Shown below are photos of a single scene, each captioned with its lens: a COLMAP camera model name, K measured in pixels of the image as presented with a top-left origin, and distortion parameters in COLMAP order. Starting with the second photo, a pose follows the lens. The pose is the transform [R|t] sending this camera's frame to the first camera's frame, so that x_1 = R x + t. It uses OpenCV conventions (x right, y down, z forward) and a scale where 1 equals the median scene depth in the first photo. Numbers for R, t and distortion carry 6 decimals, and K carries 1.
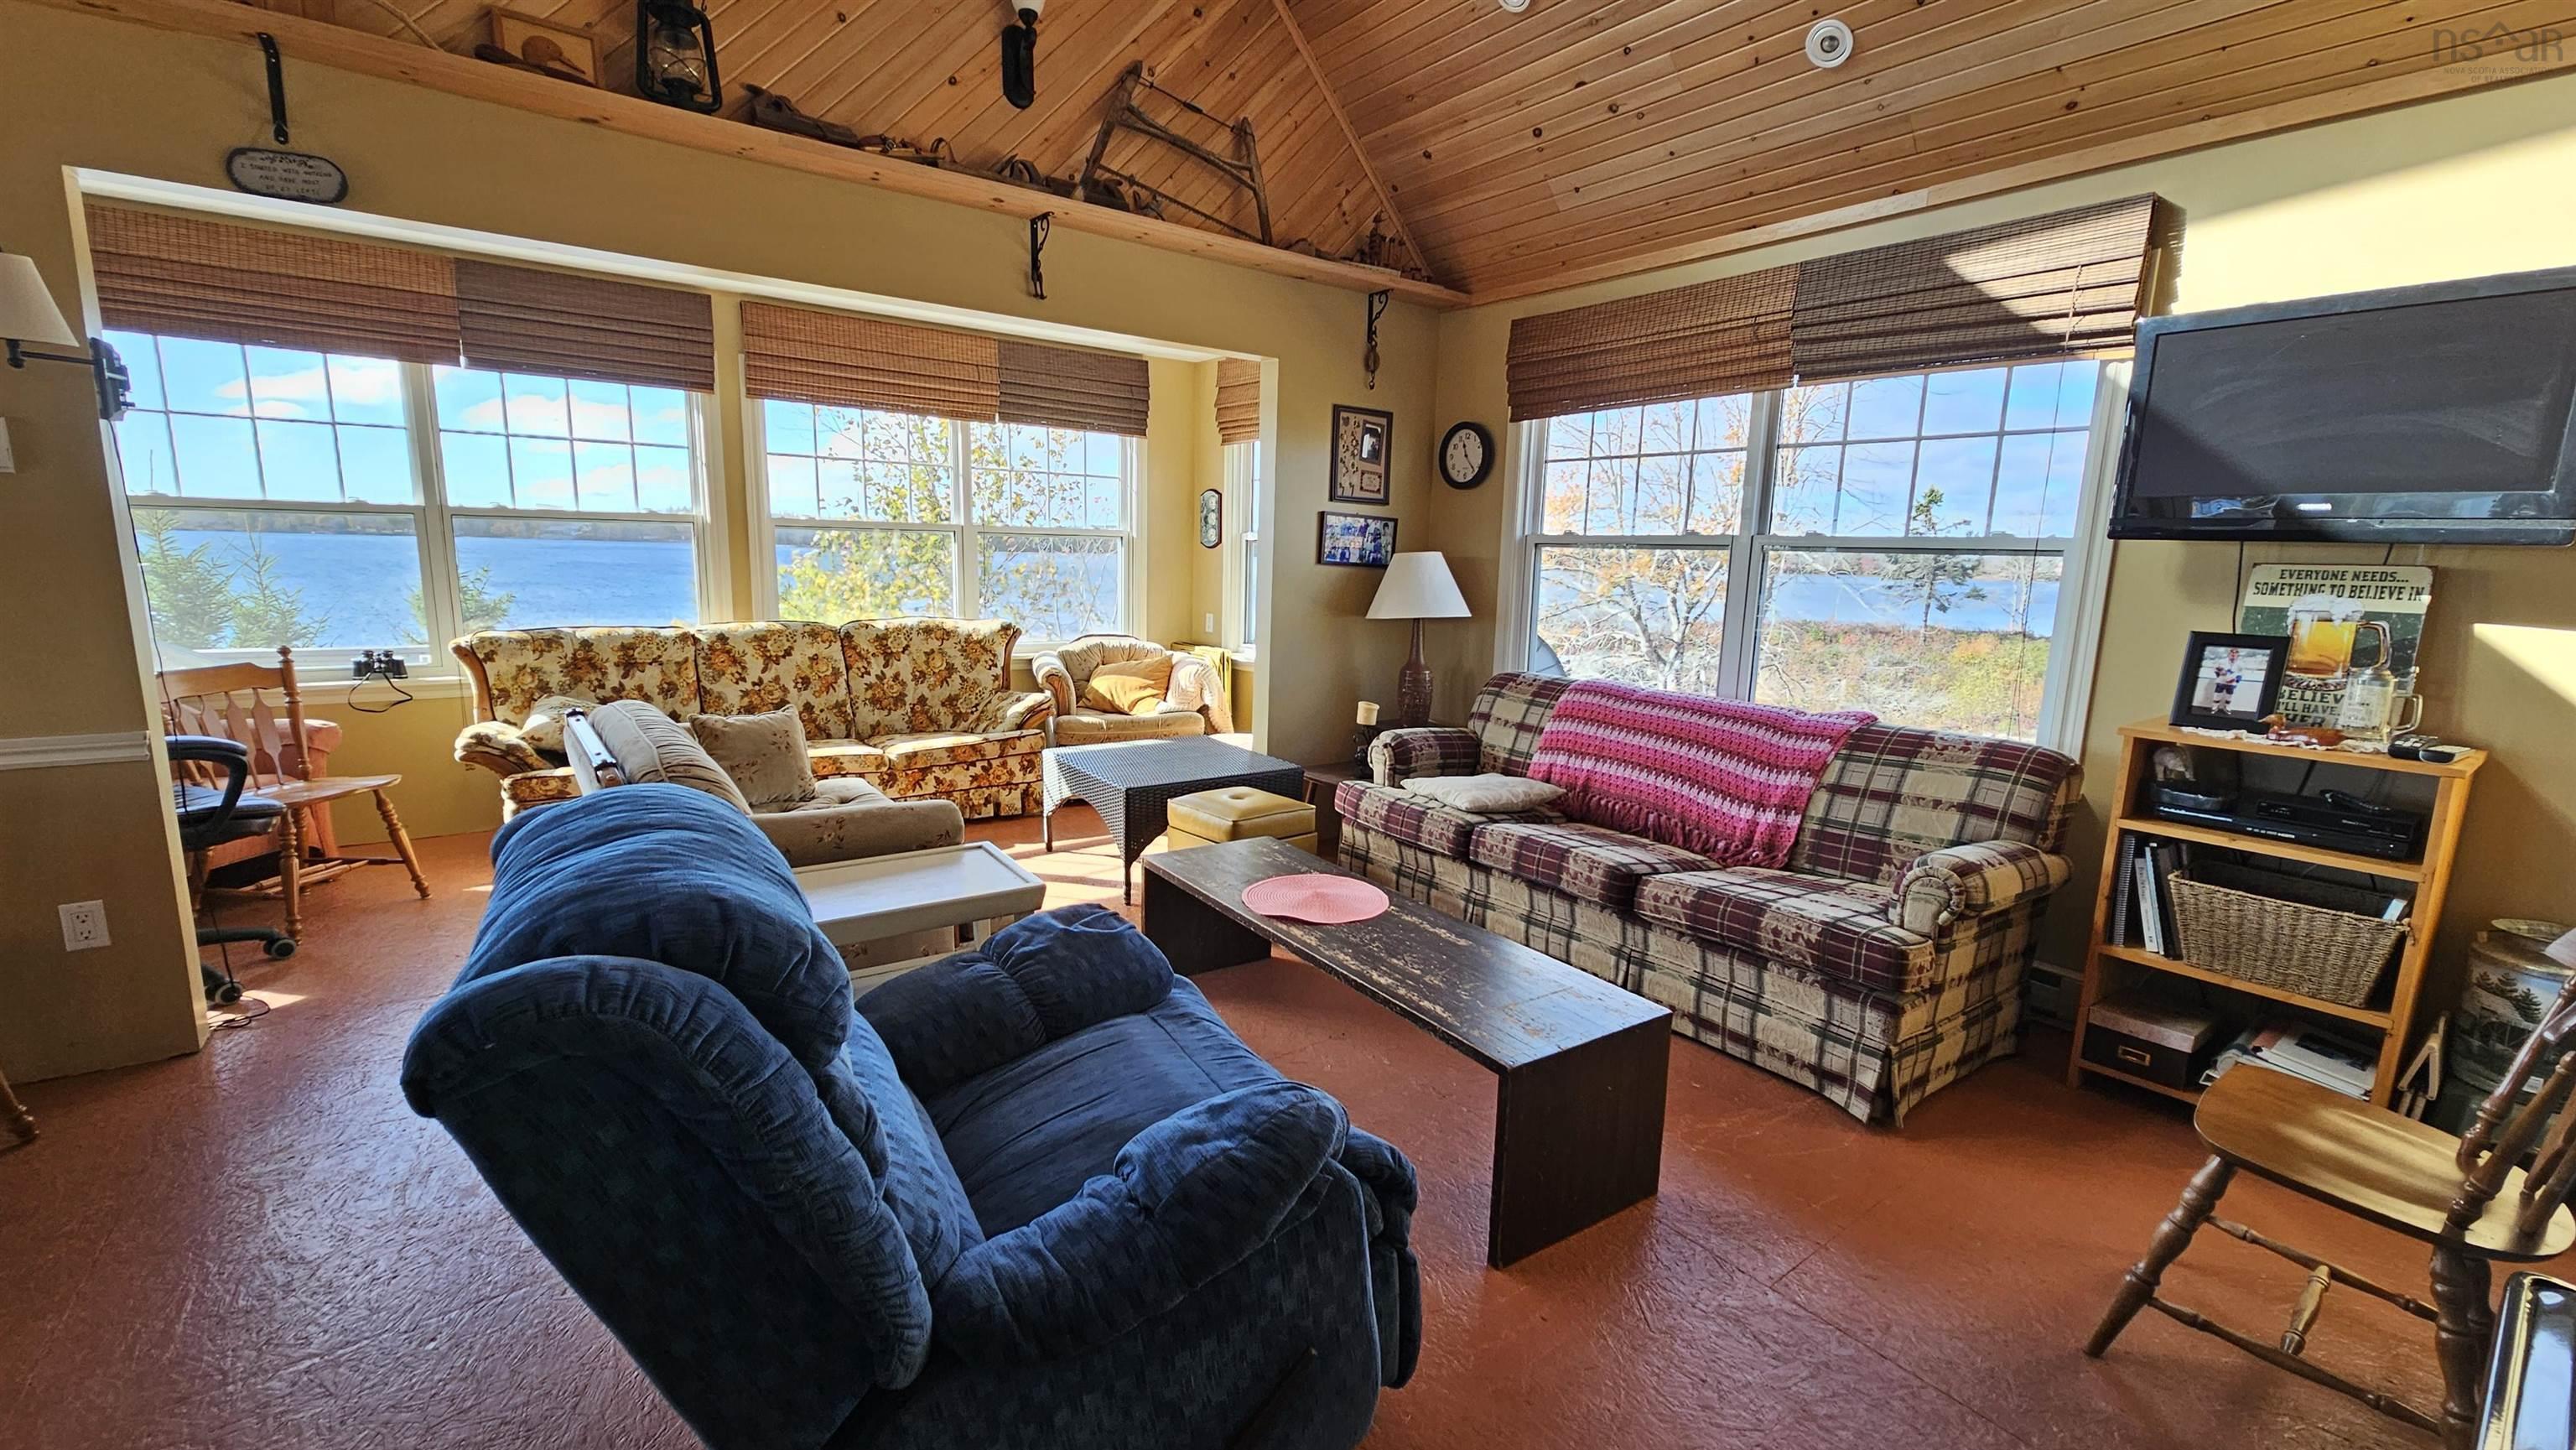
lens RADIAL K [[1050.1, 0, 1285.1], [0, 1050.1, 727.5], [0, 0, 1]] dist [-0.000120, -0.000279]
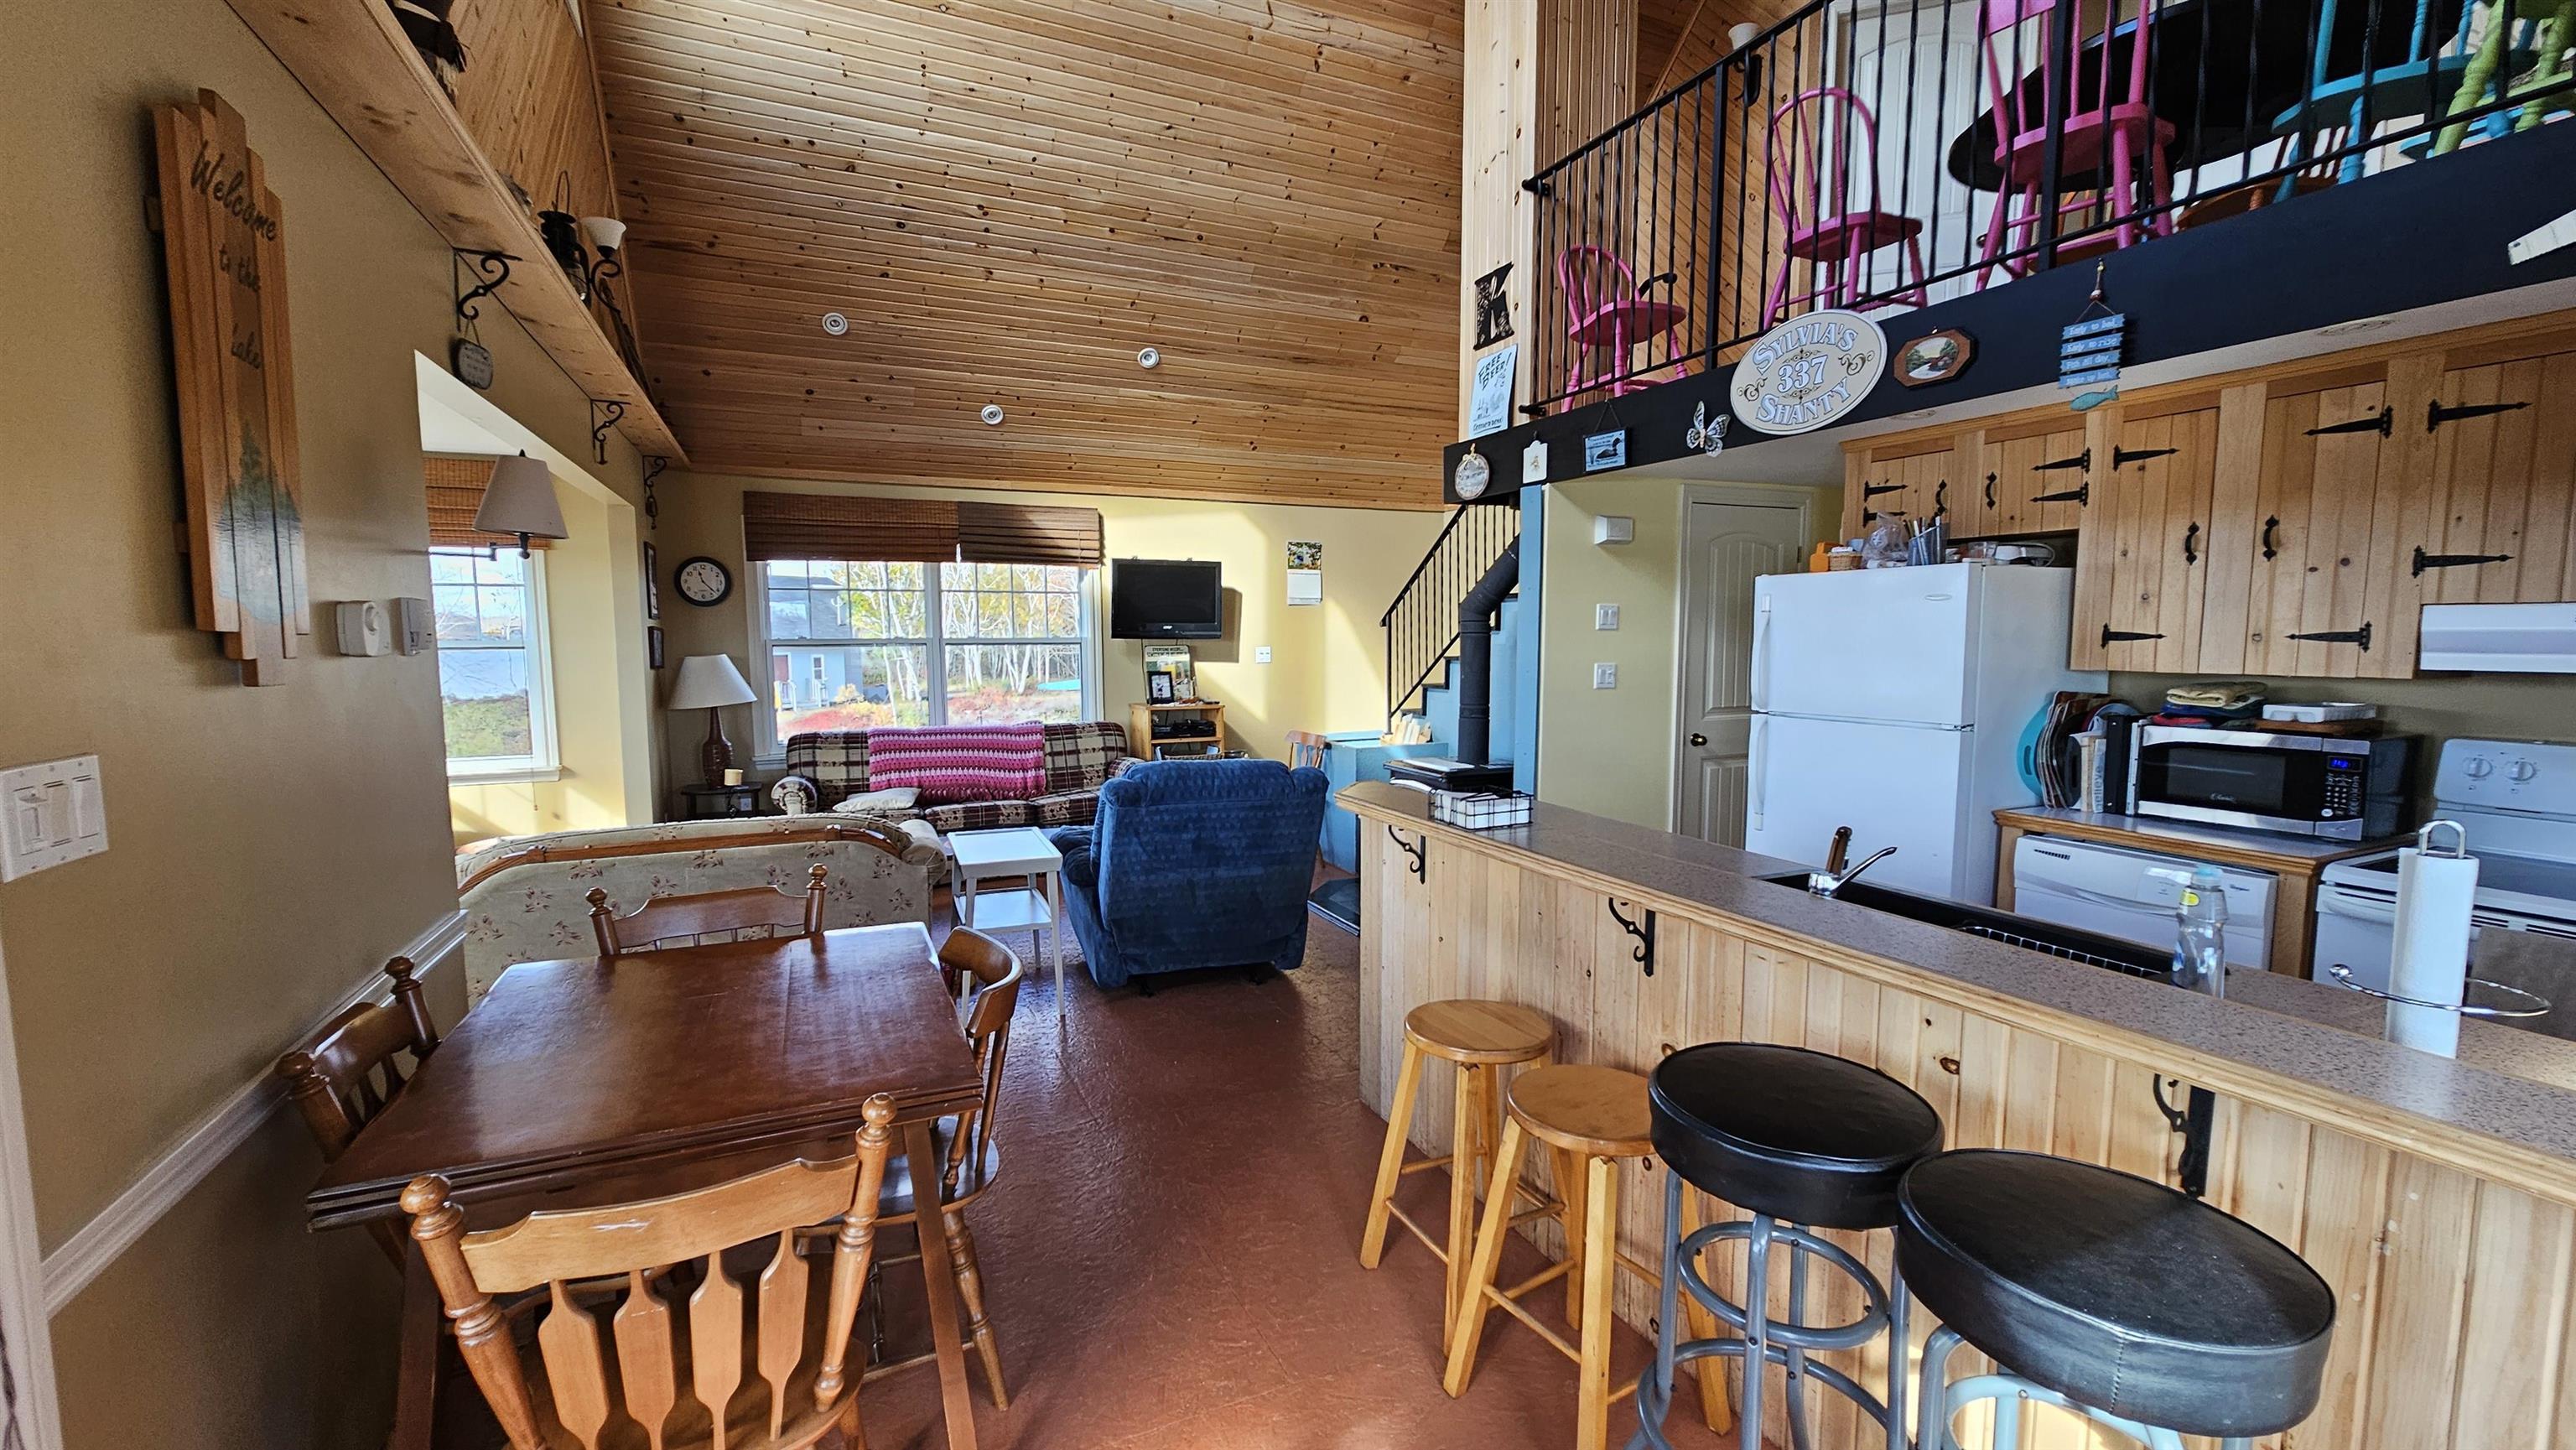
lens RADIAL K [[1050.1, 0, 1285.8], [0, 1050.1, 734.6], [0, 0, 1]] dist [-0.000120, -0.000279]
pose [[0.211317, -0.120346, 0.969980, -1.065266], [0.174120, 0.981152, 0.083798, -0.056881], [-0.961783, 0.151185, 0.228289, 0.018613]]
